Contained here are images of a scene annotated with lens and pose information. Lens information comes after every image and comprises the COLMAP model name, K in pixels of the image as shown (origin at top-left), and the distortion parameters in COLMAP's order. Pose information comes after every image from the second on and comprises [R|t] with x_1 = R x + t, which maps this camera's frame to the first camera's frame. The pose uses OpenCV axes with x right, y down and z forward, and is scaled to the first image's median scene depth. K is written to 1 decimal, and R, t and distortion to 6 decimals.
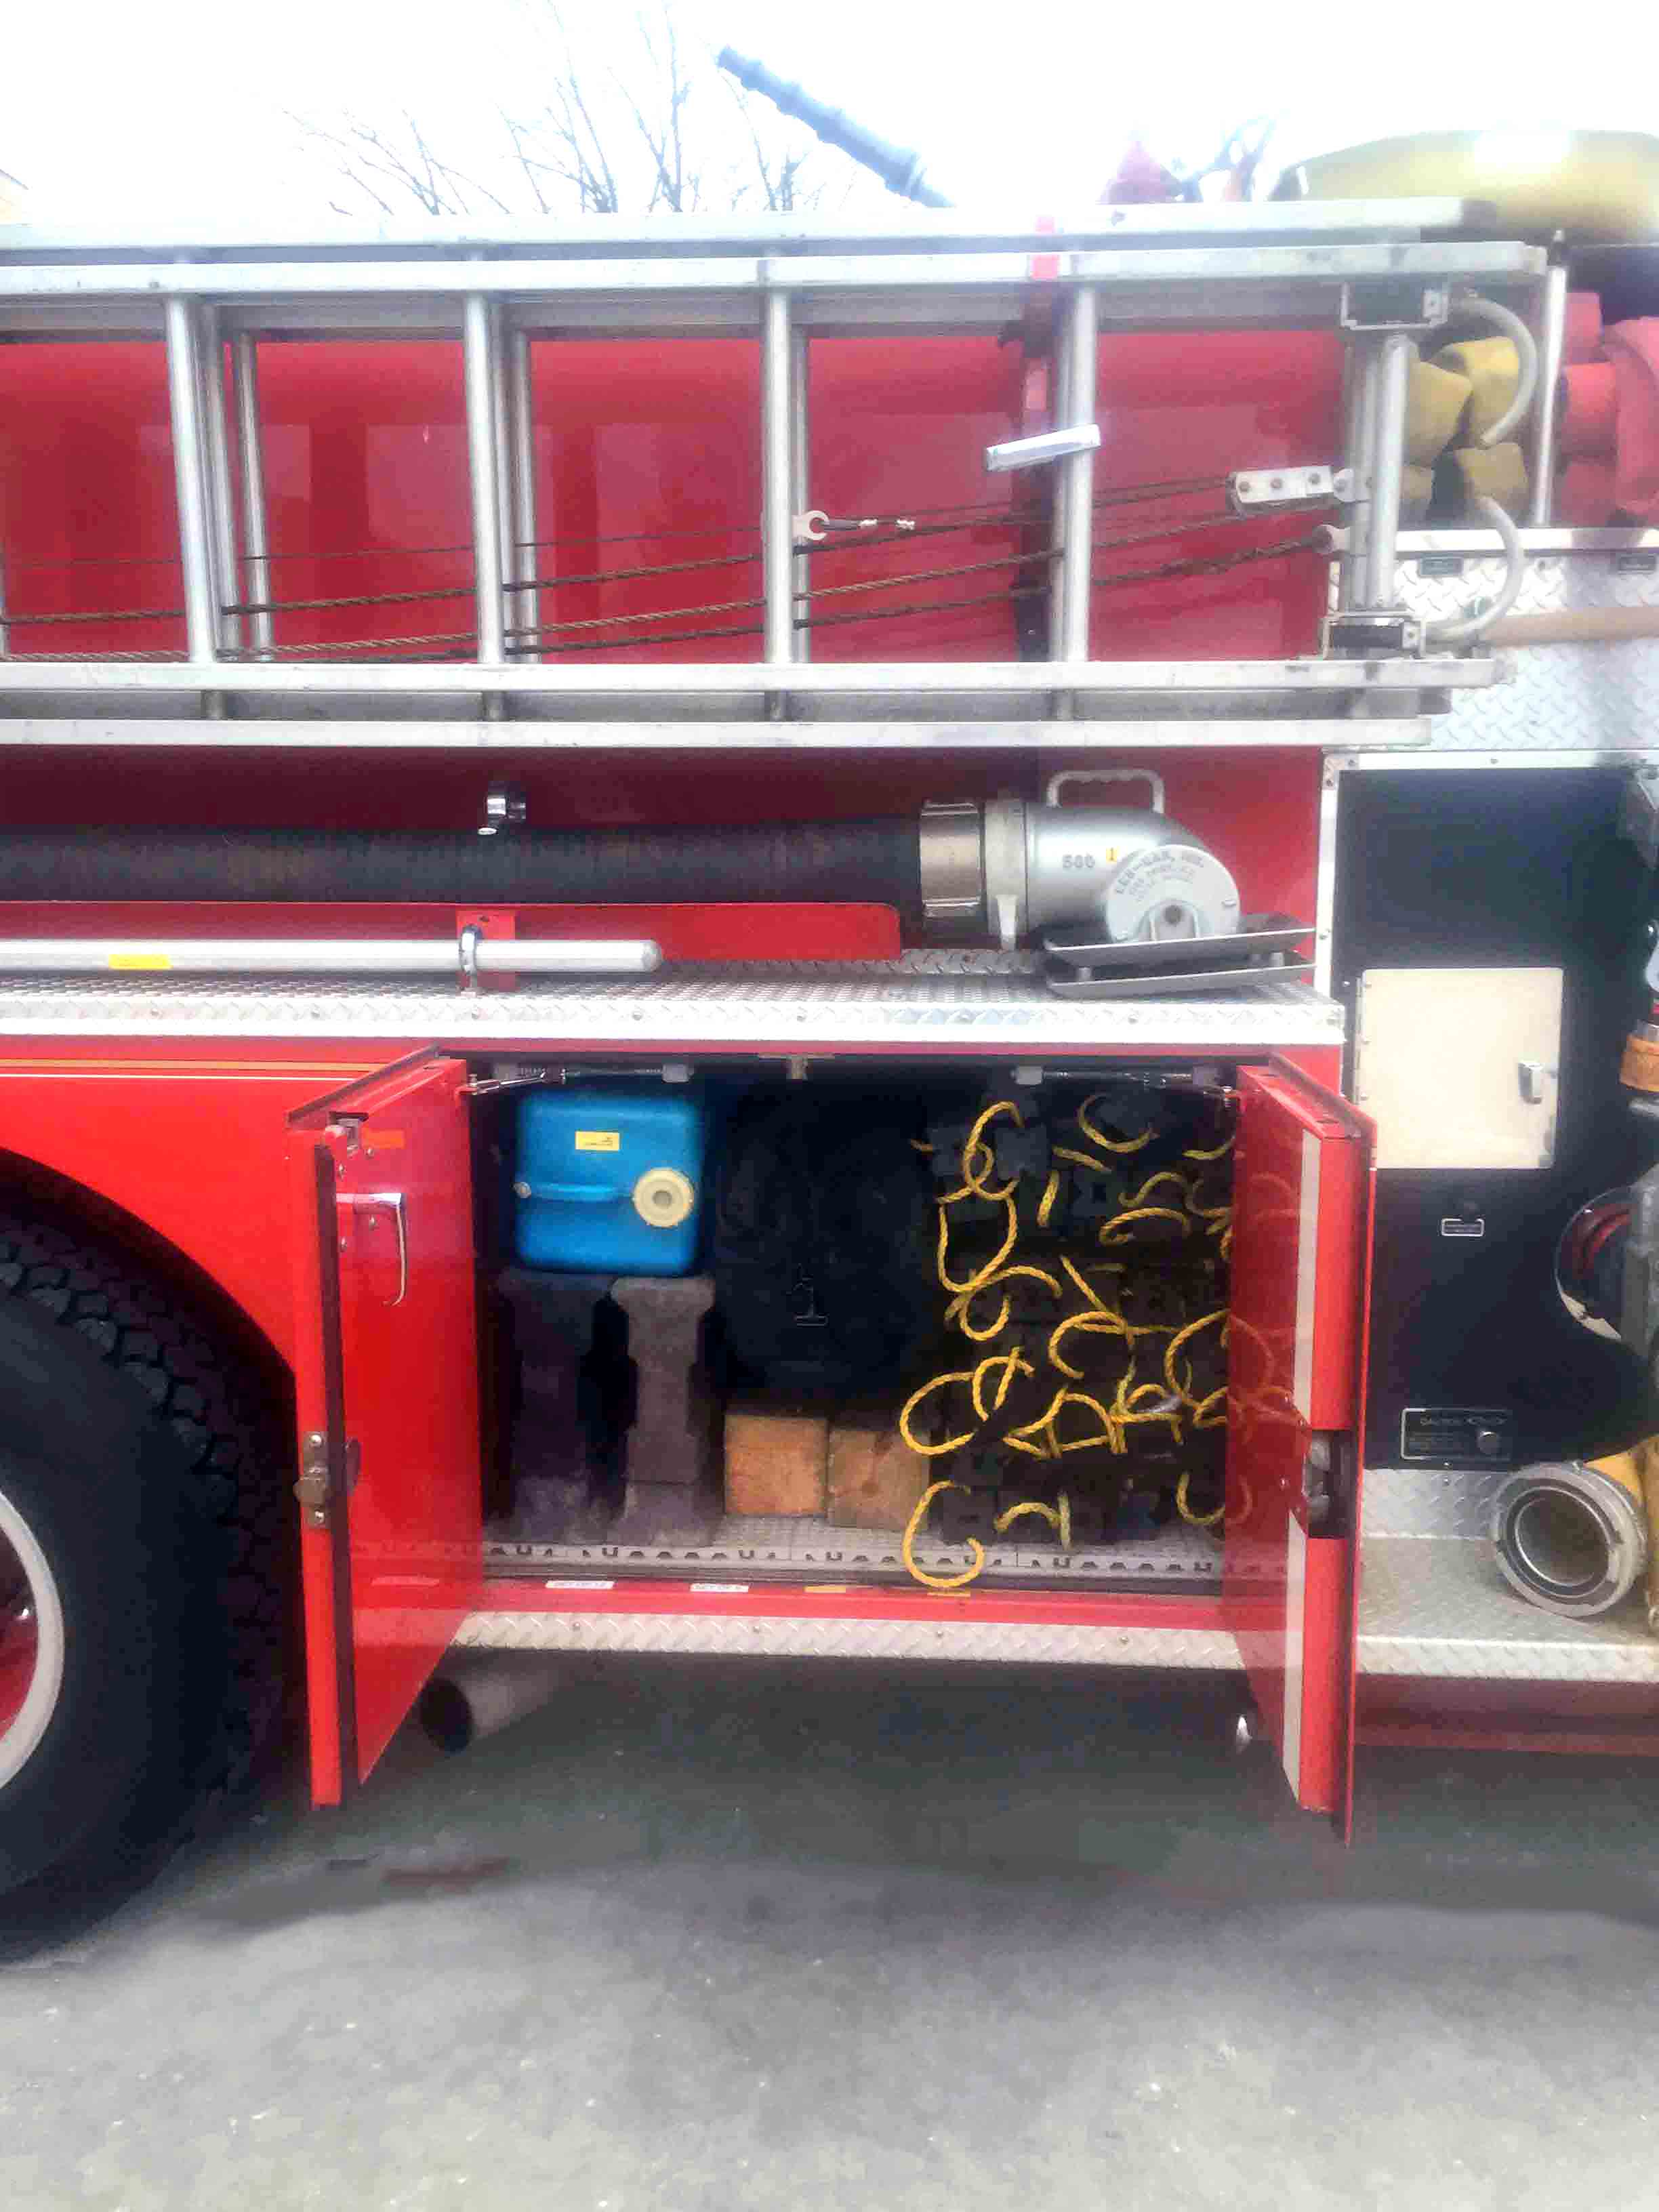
lens RADIAL K [[1908.3, 0, 822.1], [0, 1908.3, 1104.7], [0, 0, 1]] dist [0.070931, -0.092923]
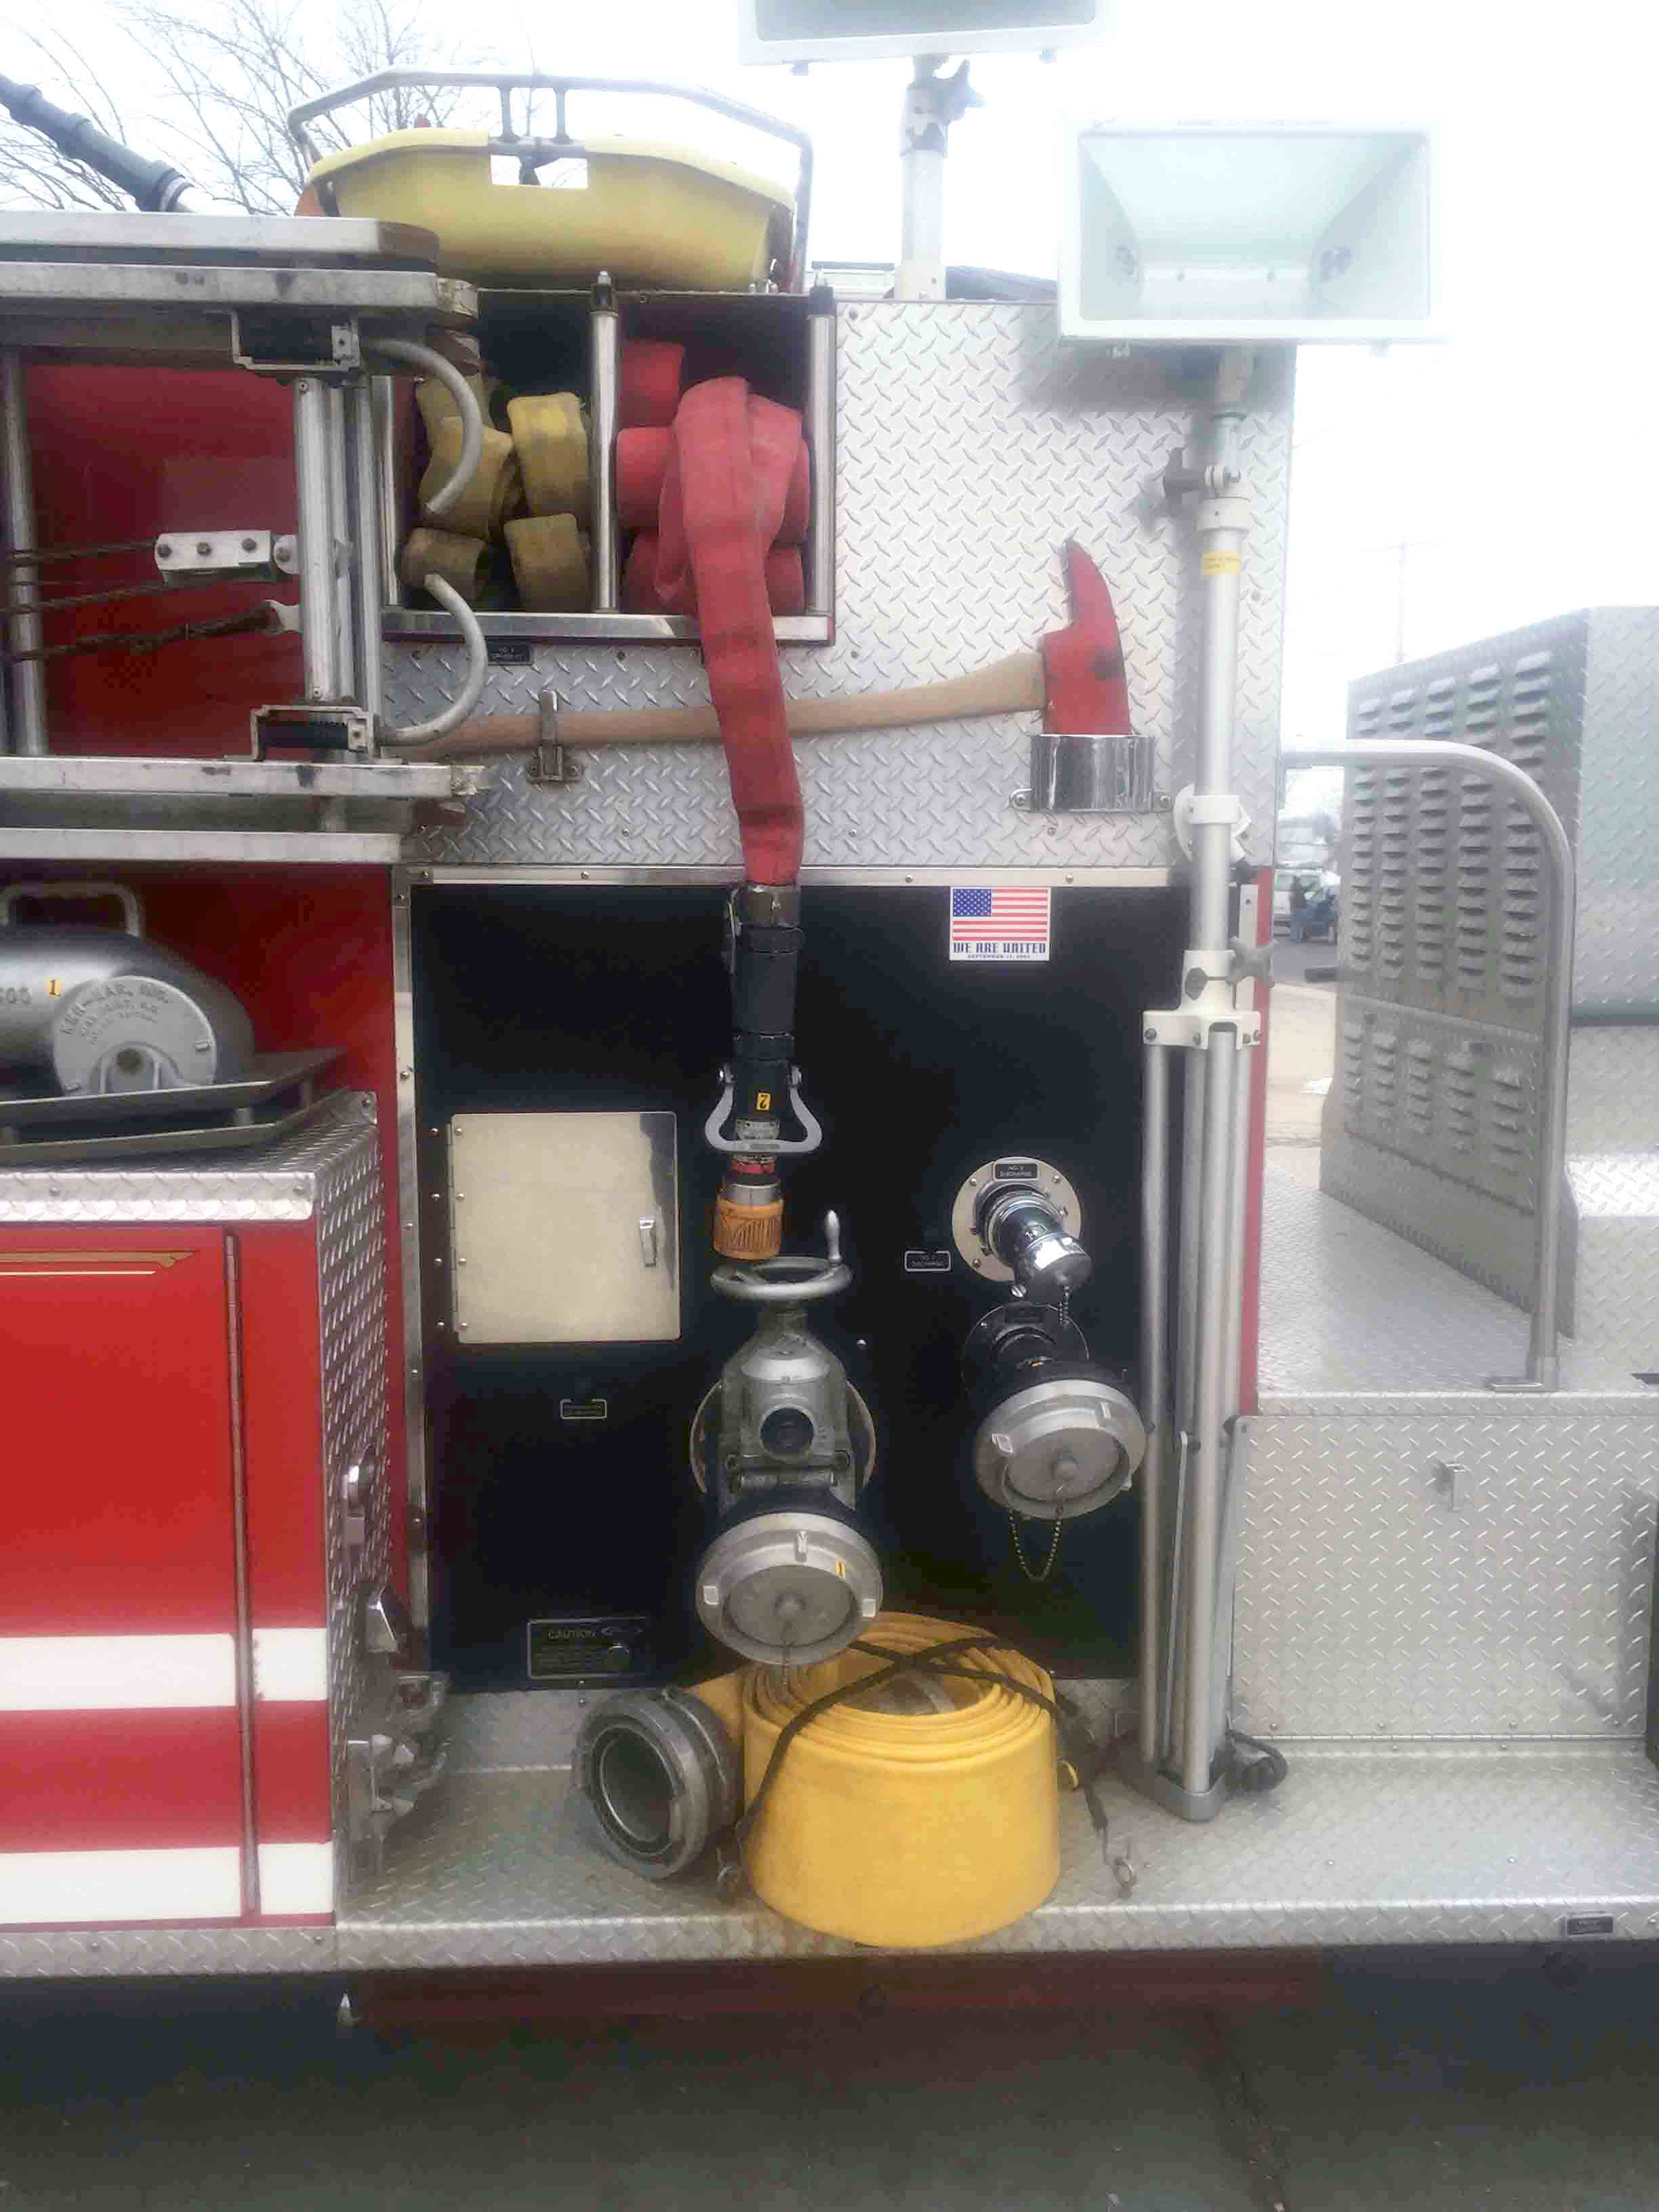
lens RADIAL K [[1908.3, 0, 840.9], [0, 1908.3, 1107.8], [0, 0, 1]] dist [0.070931, -0.092923]
pose [[0.992903, -0.006199, 0.118763, 0.393150], [0.009396, 0.999608, -0.026376, -0.054729], [-0.118553, 0.027305, 0.992572, 0.142422]]
